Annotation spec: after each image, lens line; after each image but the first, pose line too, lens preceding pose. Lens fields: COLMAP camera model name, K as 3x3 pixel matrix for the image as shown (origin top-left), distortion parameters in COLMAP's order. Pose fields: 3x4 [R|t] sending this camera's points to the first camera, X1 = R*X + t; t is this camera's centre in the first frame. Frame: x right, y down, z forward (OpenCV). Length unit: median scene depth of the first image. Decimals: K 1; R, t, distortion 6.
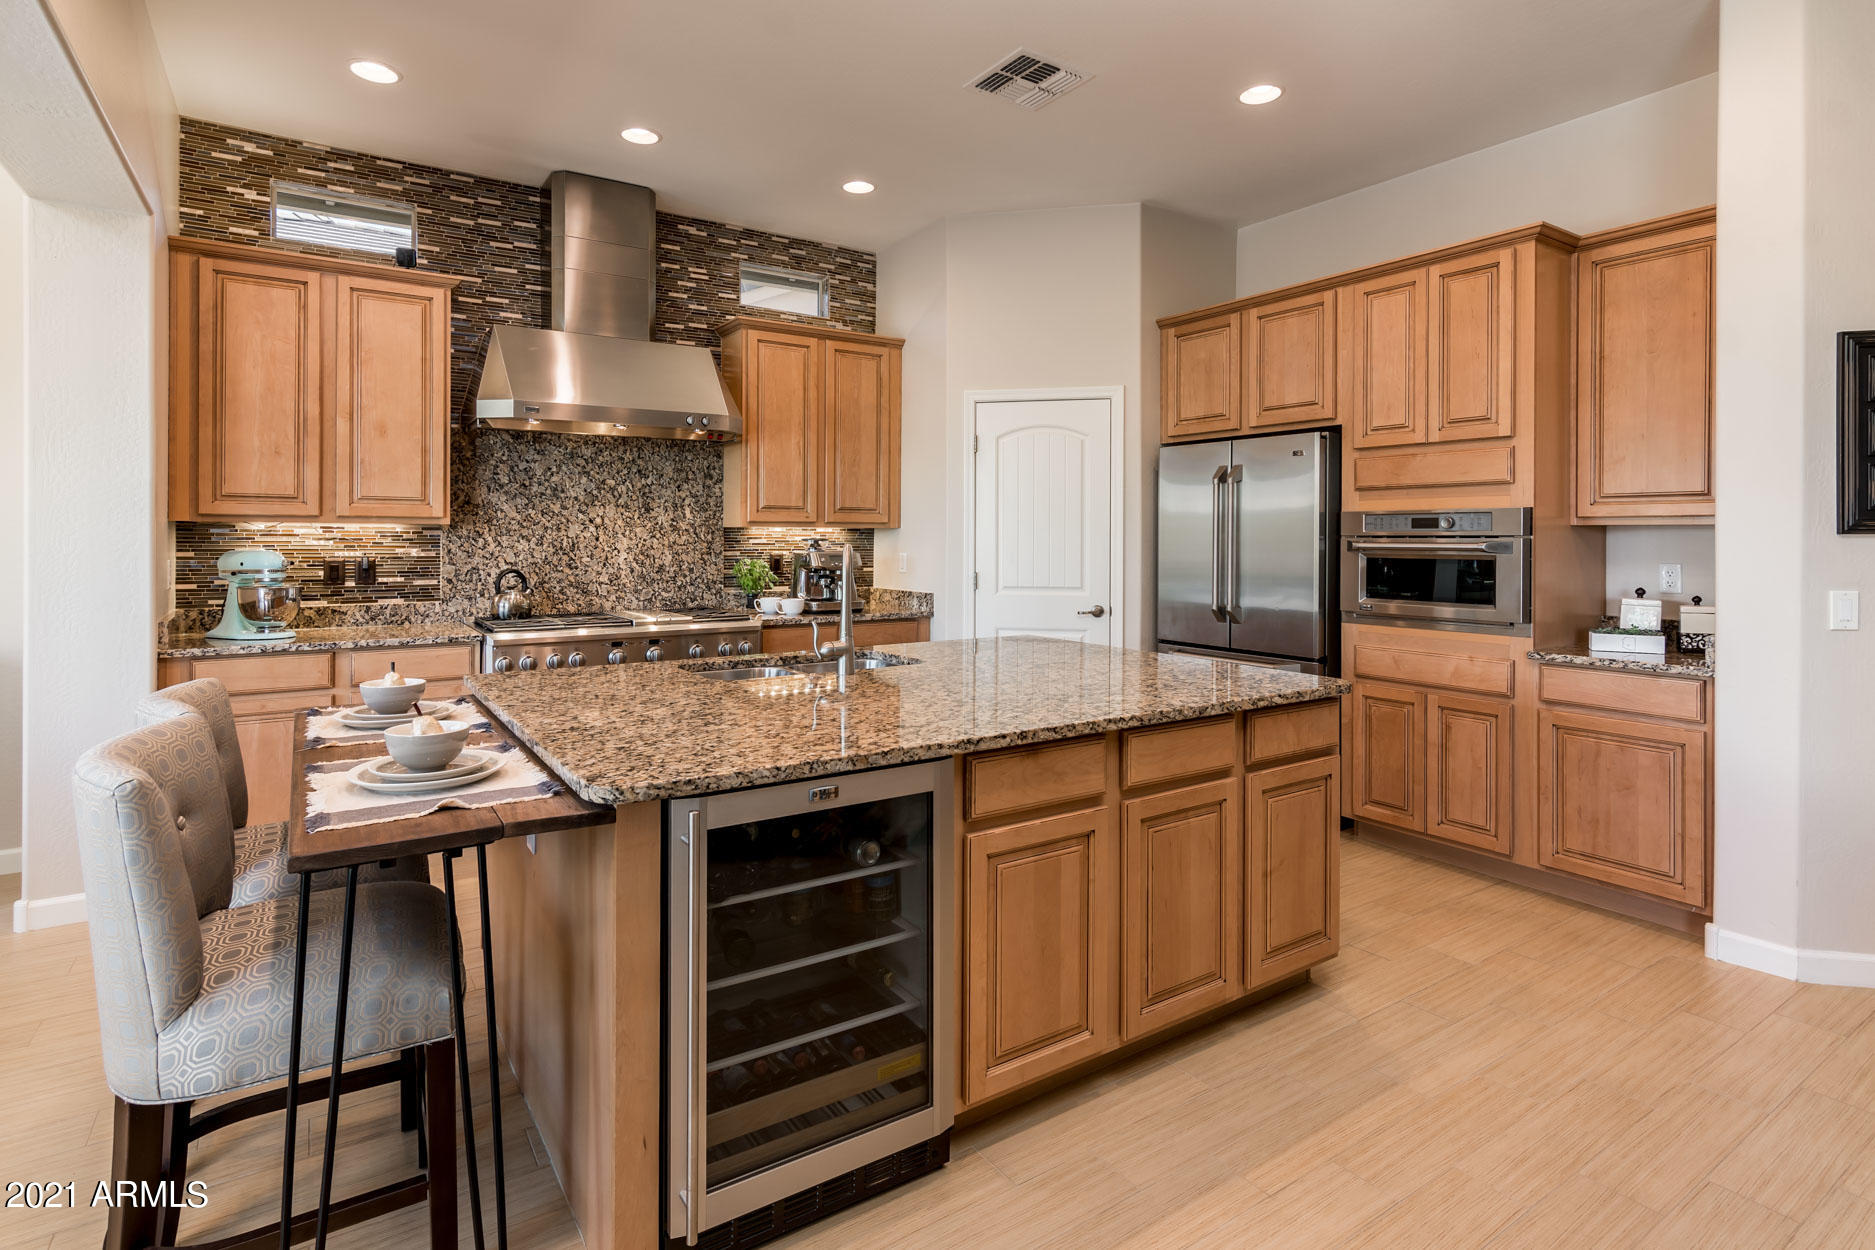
lens RADIAL K [[933.5, 0, 917.8], [0, 933.5, 540.8], [0, 0, 1]] dist [0.000720, 0.000255]
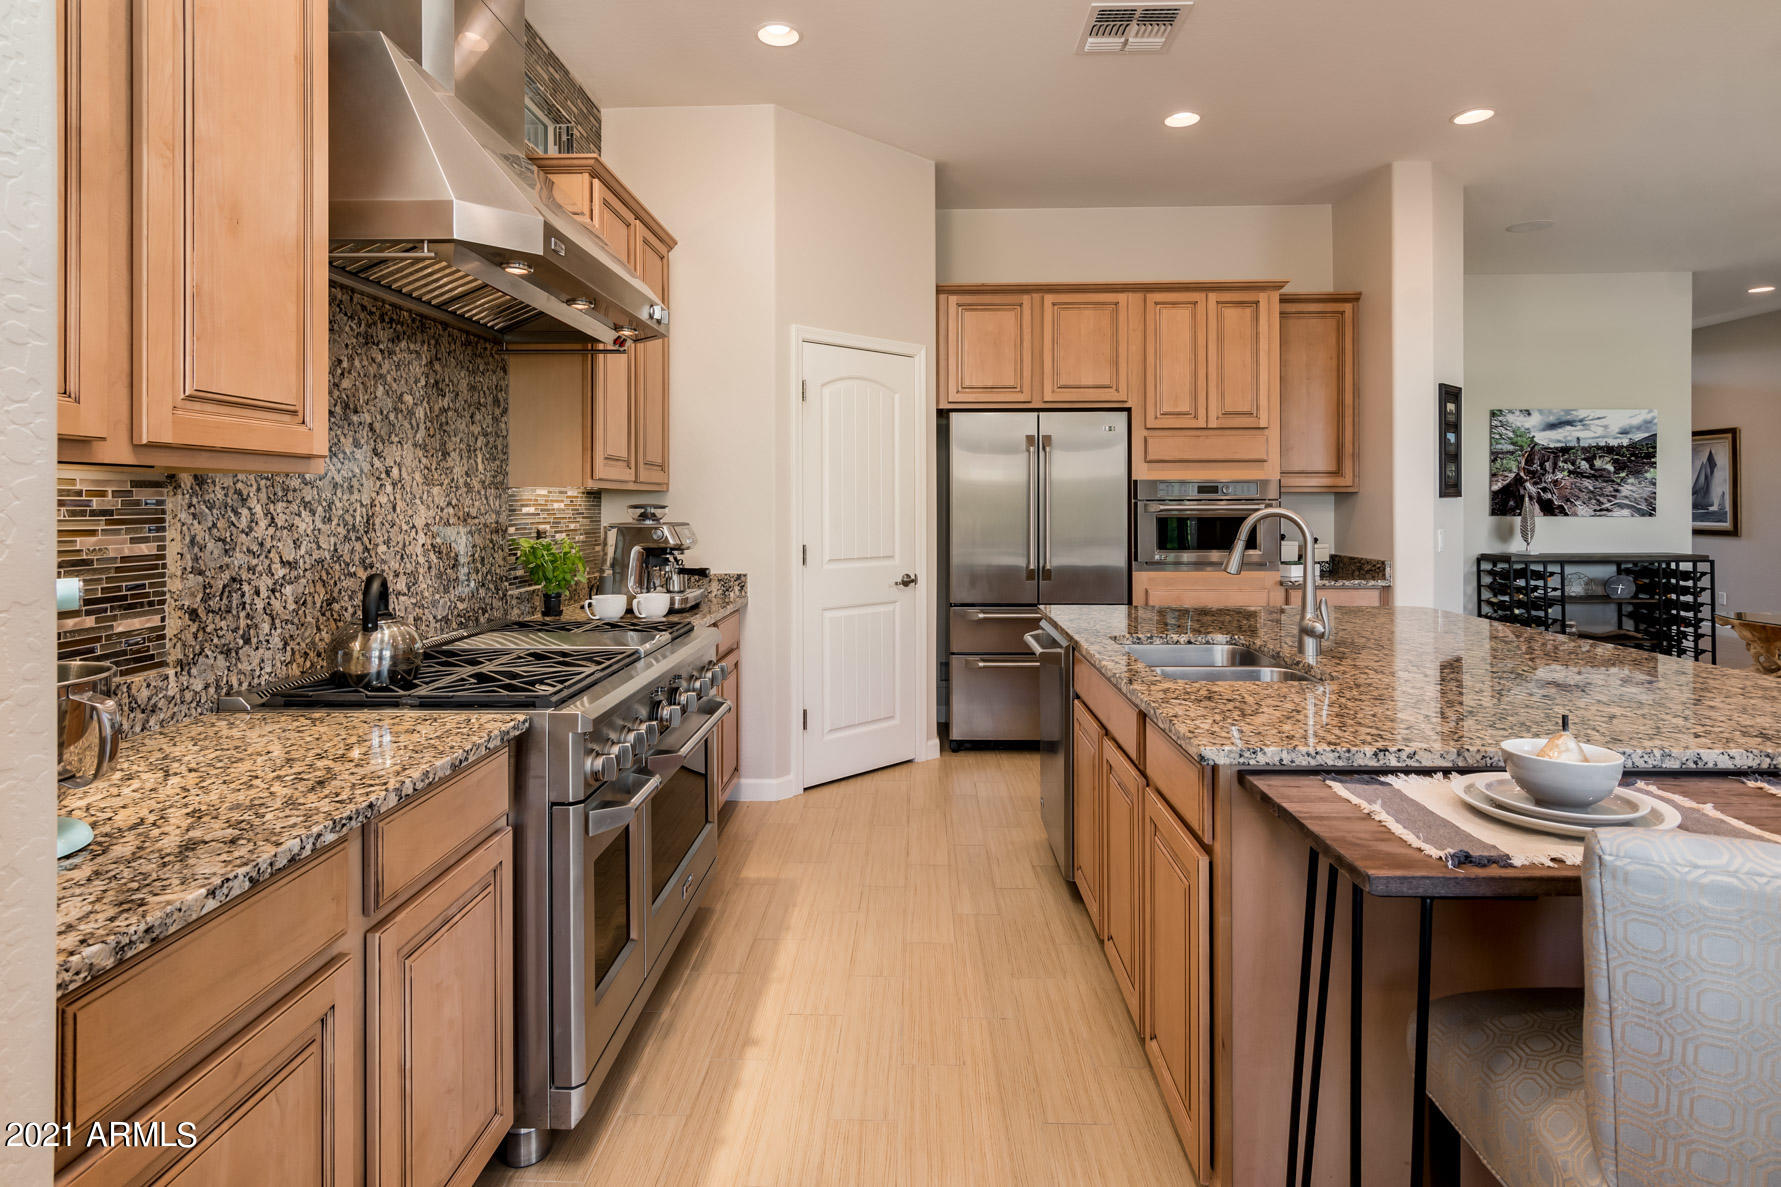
lens RADIAL K [[937.4, 0, 894.8], [0, 937.4, 500.2], [0, 0, 1]] dist [0.002254, -0.000510]
pose [[0.574088, -0.001211, 0.818793, -0.666025], [0.007858, 0.999961, -0.004031, -0.002194], [-0.818756, 0.008748, 0.574075, 0.524917]]
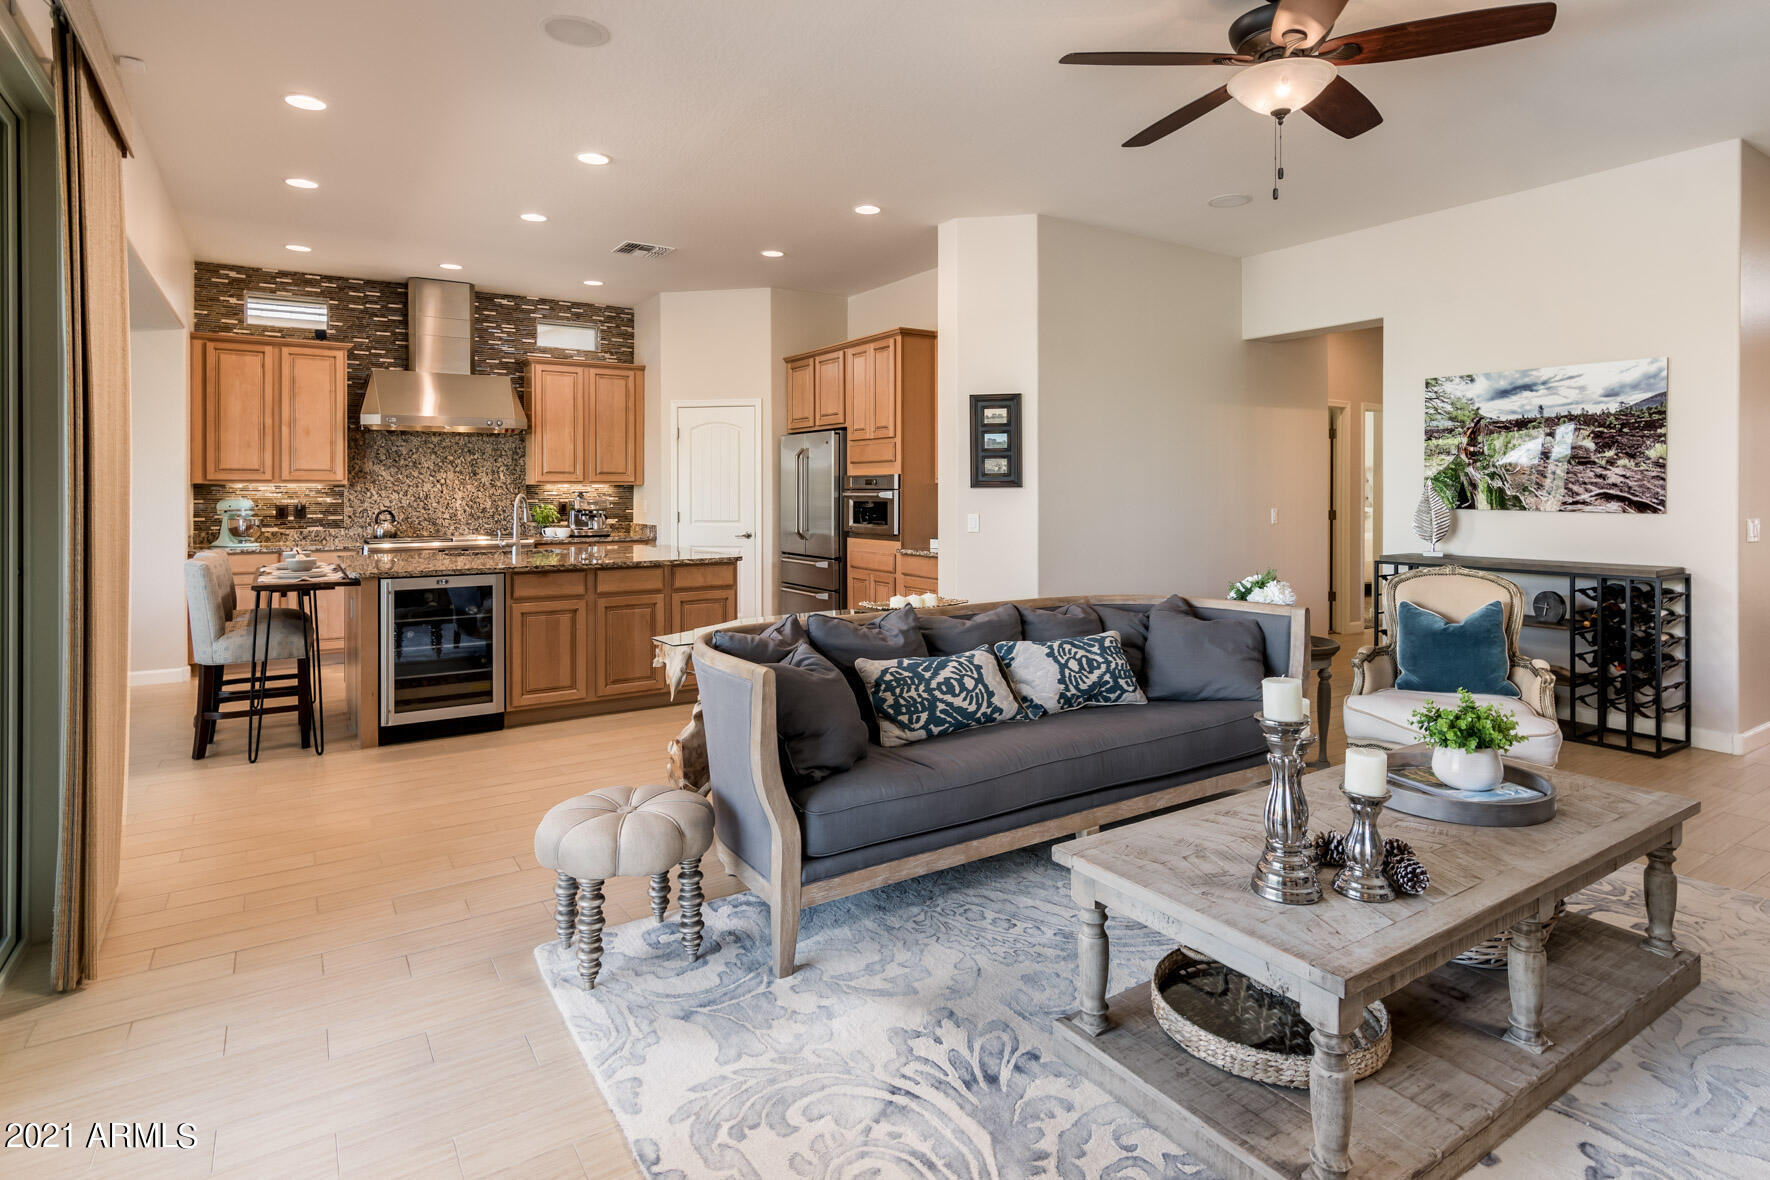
lens RADIAL K [[931.6, 0, 889.3], [0, 931.6, 497.3], [0, 0, 1]] dist [0.002254, -0.000510]
pose [[0.999993, -0.003103, -0.001990, 0.500278], [0.003111, 0.999987, 0.004067, 0.003103], [0.001977, -0.004073, 0.999990, -0.721408]]
